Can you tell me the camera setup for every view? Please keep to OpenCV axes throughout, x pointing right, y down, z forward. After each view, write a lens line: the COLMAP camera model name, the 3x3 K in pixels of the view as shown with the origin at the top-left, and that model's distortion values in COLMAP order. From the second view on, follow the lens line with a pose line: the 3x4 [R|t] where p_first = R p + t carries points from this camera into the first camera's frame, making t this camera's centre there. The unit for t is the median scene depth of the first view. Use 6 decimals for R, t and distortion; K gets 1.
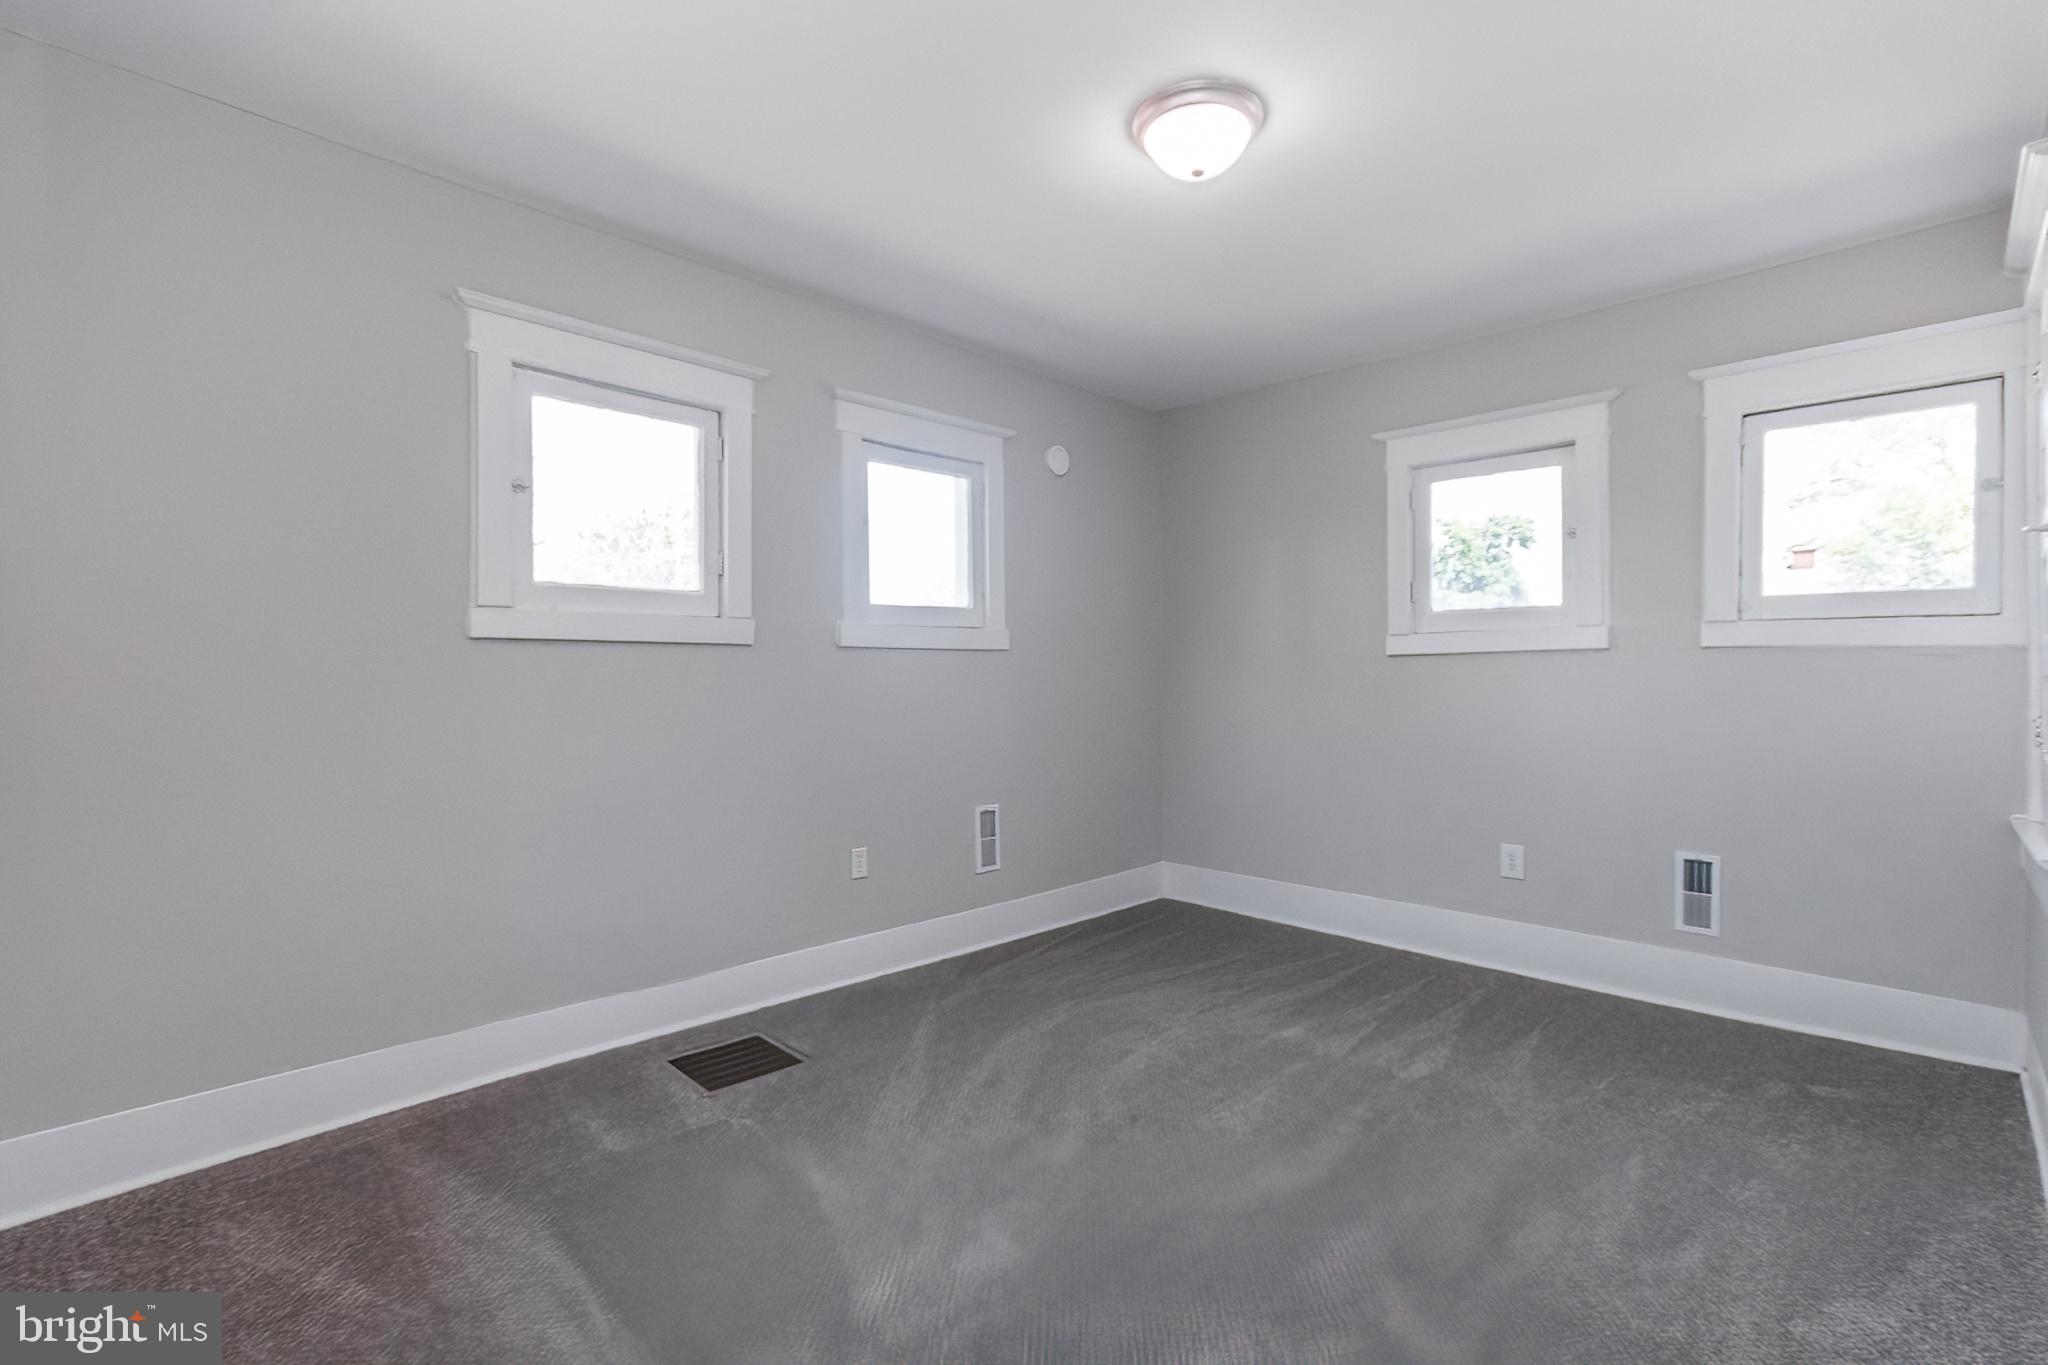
lens RADIAL K [[907.3, 0, 1032.1], [0, 907.3, 677.9], [0, 0, 1]] dist [0.007398, -0.001641]
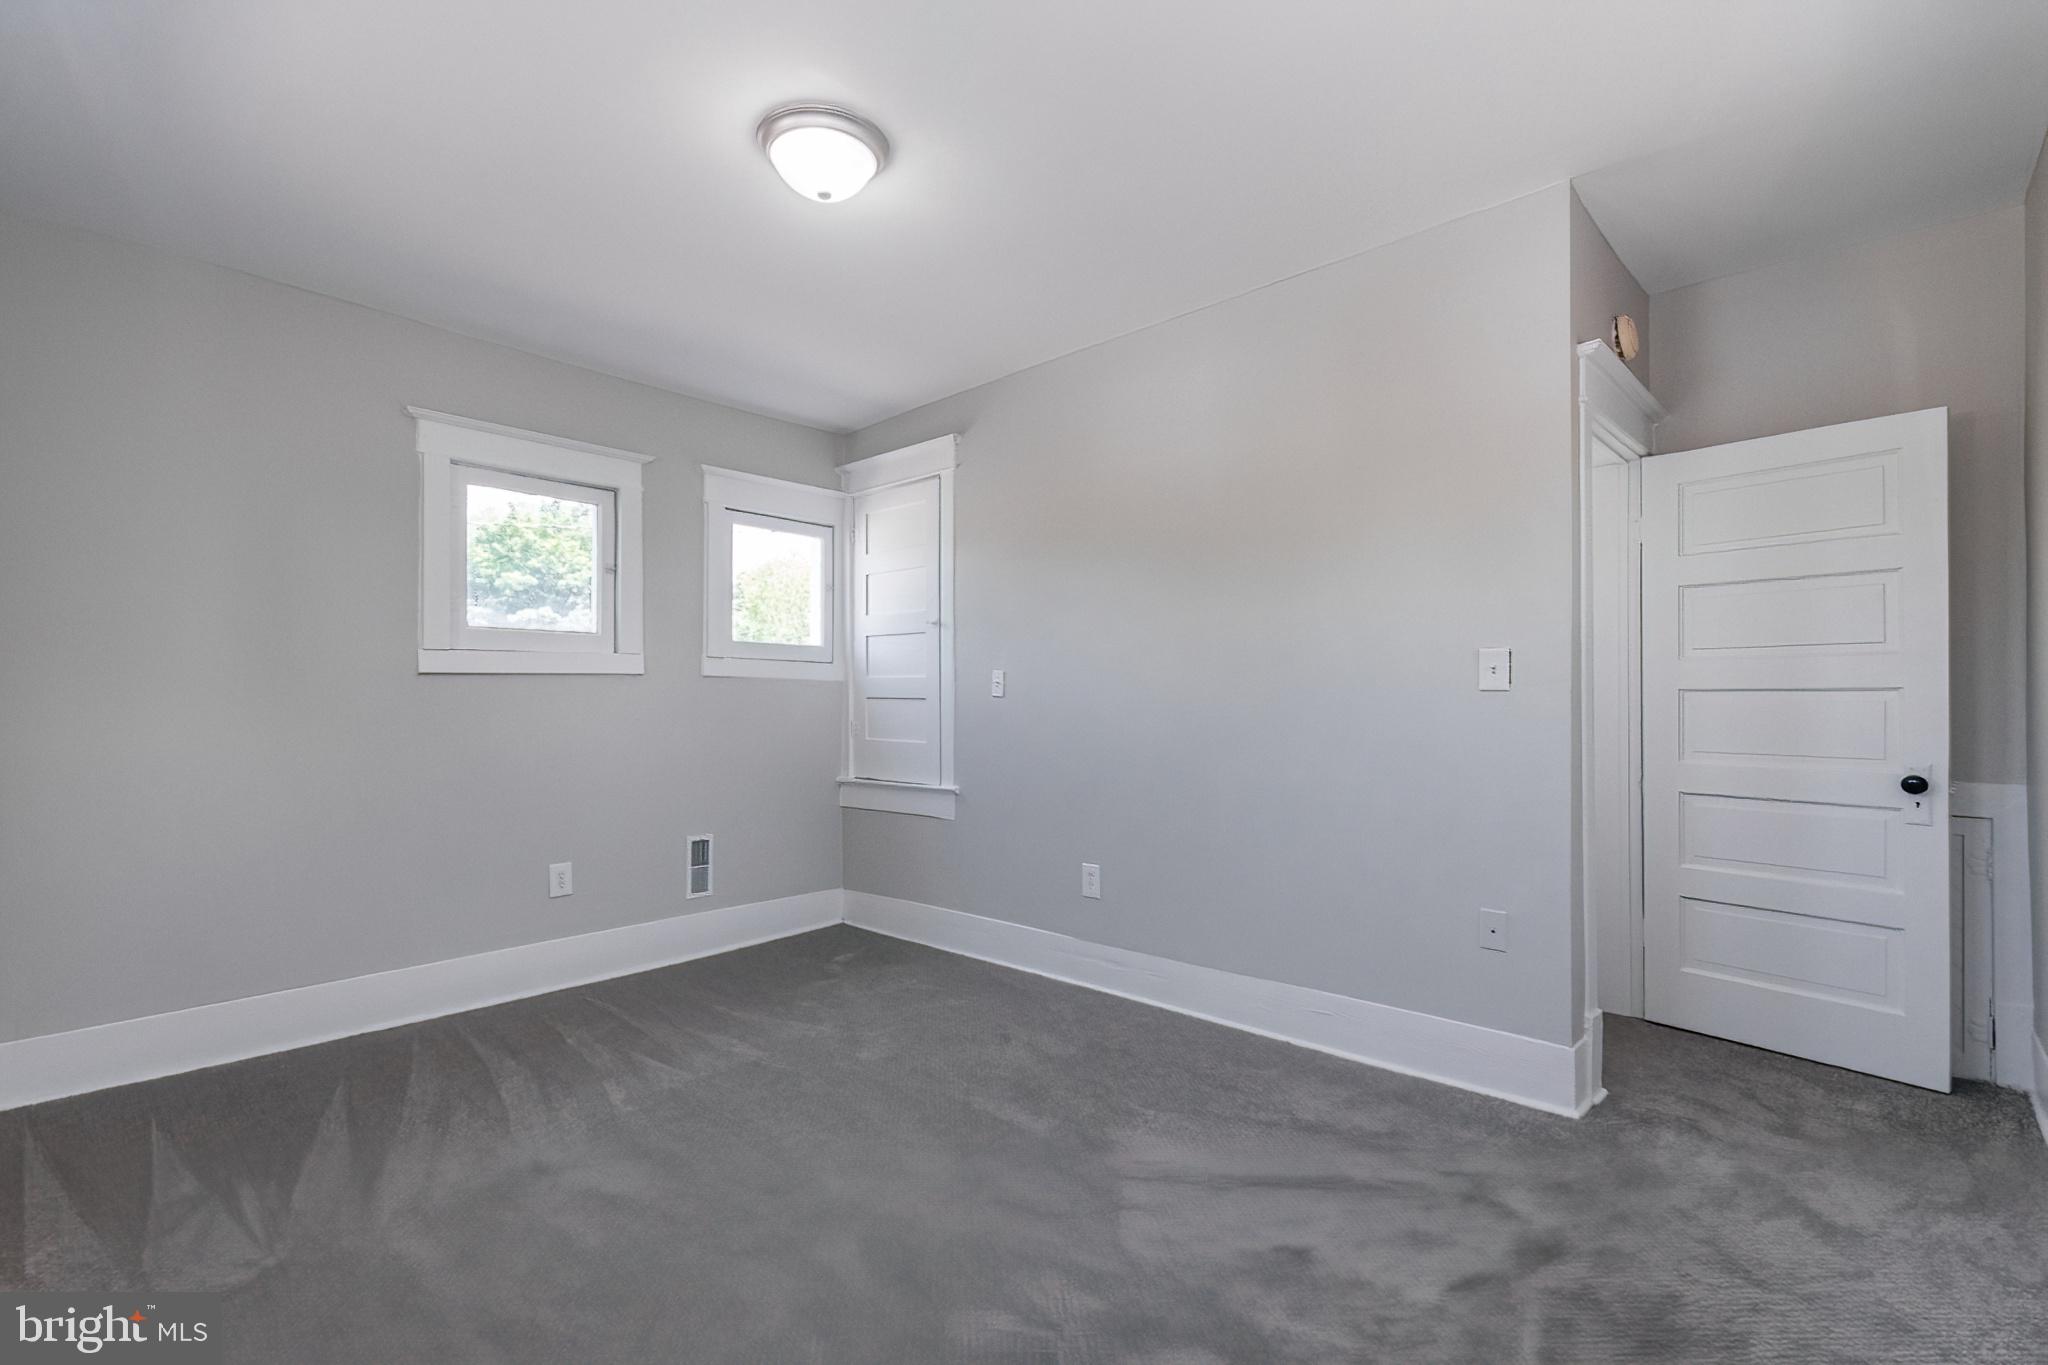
lens RADIAL K [[907.3, 0, 1036.5], [0, 907.3, 687.9], [0, 0, 1]] dist [0.007398, -0.001641]
pose [[-0.036501, 0.014953, 0.999222, -0.517135], [0.003066, 0.999885, -0.014851, 0.003263], [-0.999329, 0.002521, -0.036543, 0.504947]]
